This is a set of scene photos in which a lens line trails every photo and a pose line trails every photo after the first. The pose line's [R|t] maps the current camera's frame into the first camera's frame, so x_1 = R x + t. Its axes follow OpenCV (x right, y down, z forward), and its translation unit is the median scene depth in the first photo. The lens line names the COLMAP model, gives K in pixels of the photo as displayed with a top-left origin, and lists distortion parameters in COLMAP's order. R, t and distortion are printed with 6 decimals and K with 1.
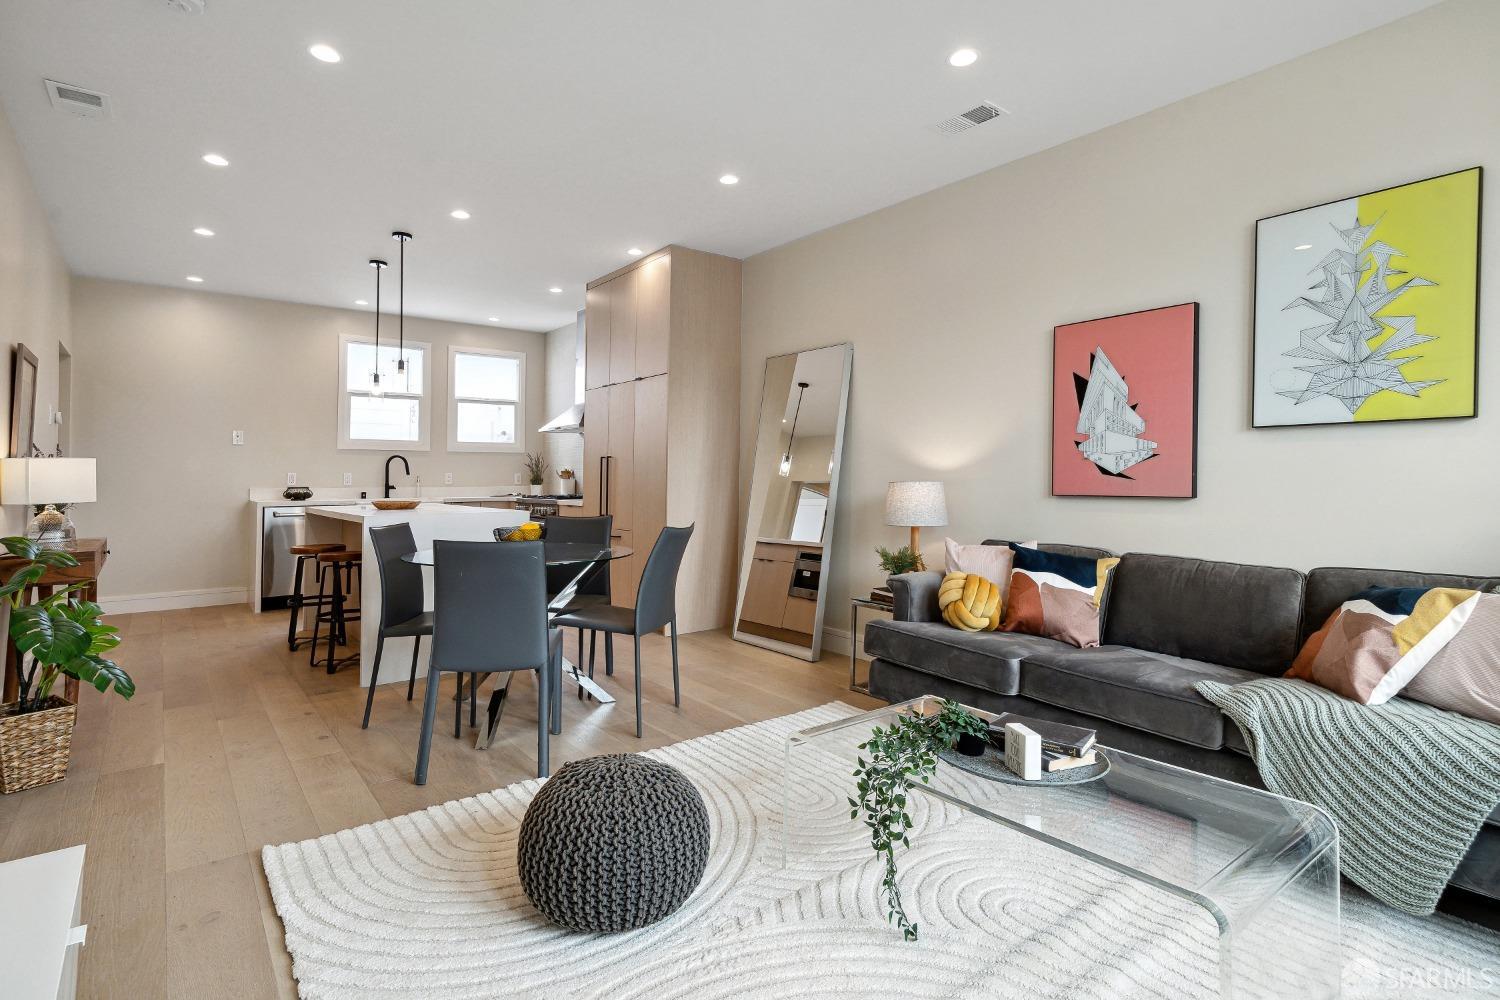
lens RADIAL K [[757.0, 0, 736.5], [0, 757.0, 474.2], [0, 0, 1]] dist [-0.009519, -0.000883]
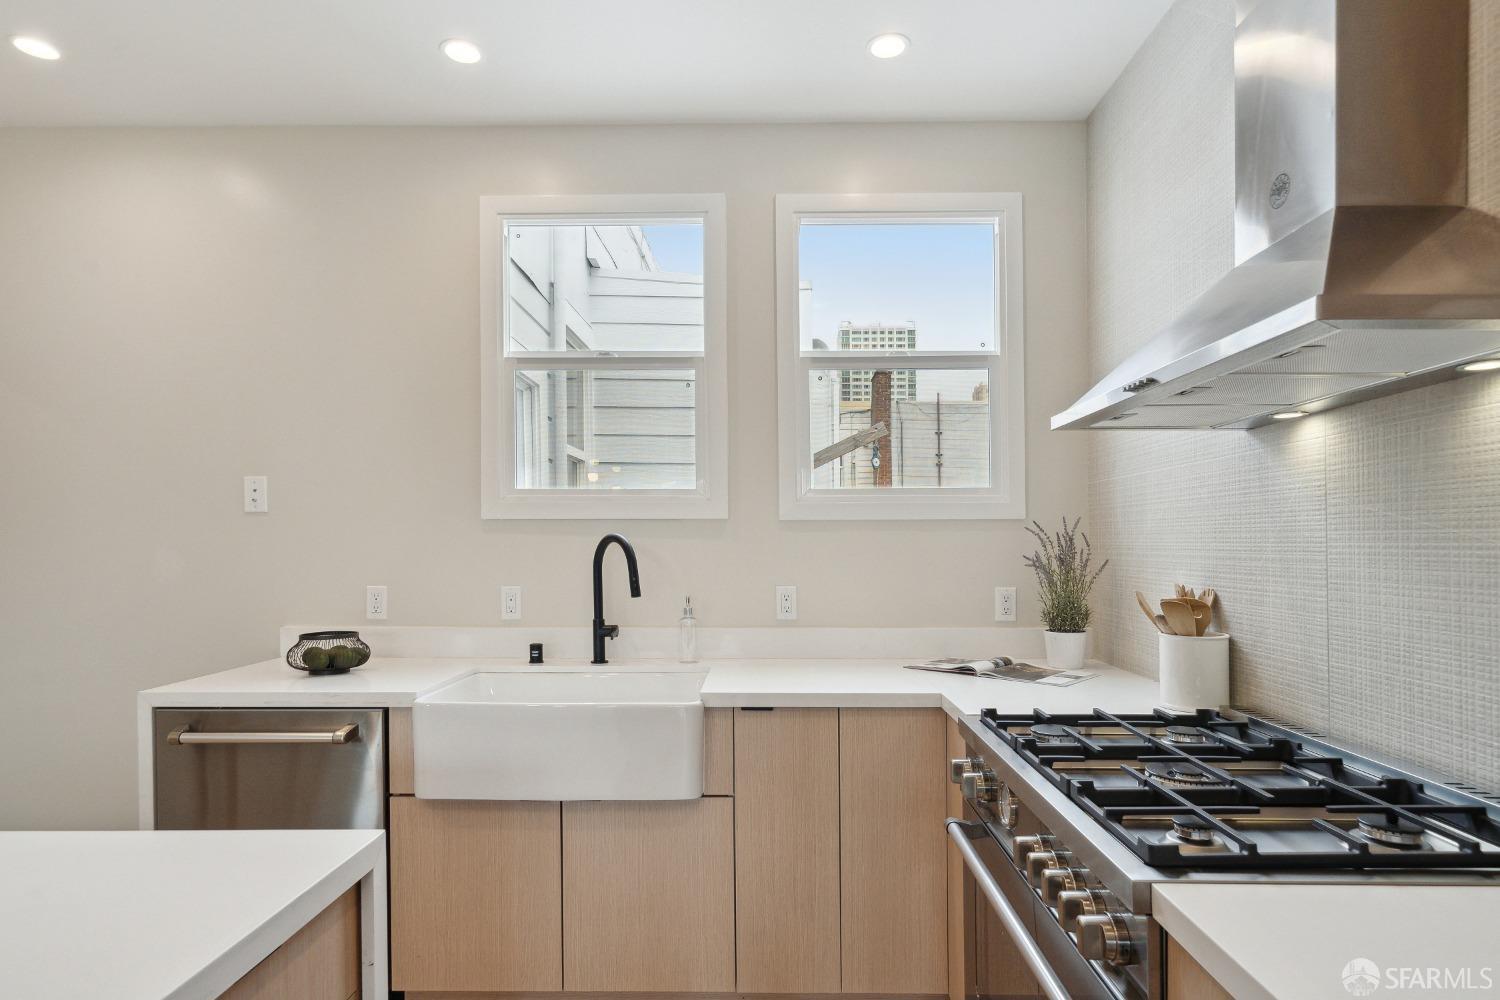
lens RADIAL K [[791.5, 0, 785.2], [0, 791.5, 538.6], [0, 0, 1]] dist [-0.007460, -0.000054]
pose [[0.798755, -0.002540, -0.601651, -0.433586], [0.002169, 0.999997, -0.001342, -0.053136], [0.601652, -0.000234, 0.798758, 1.792844]]
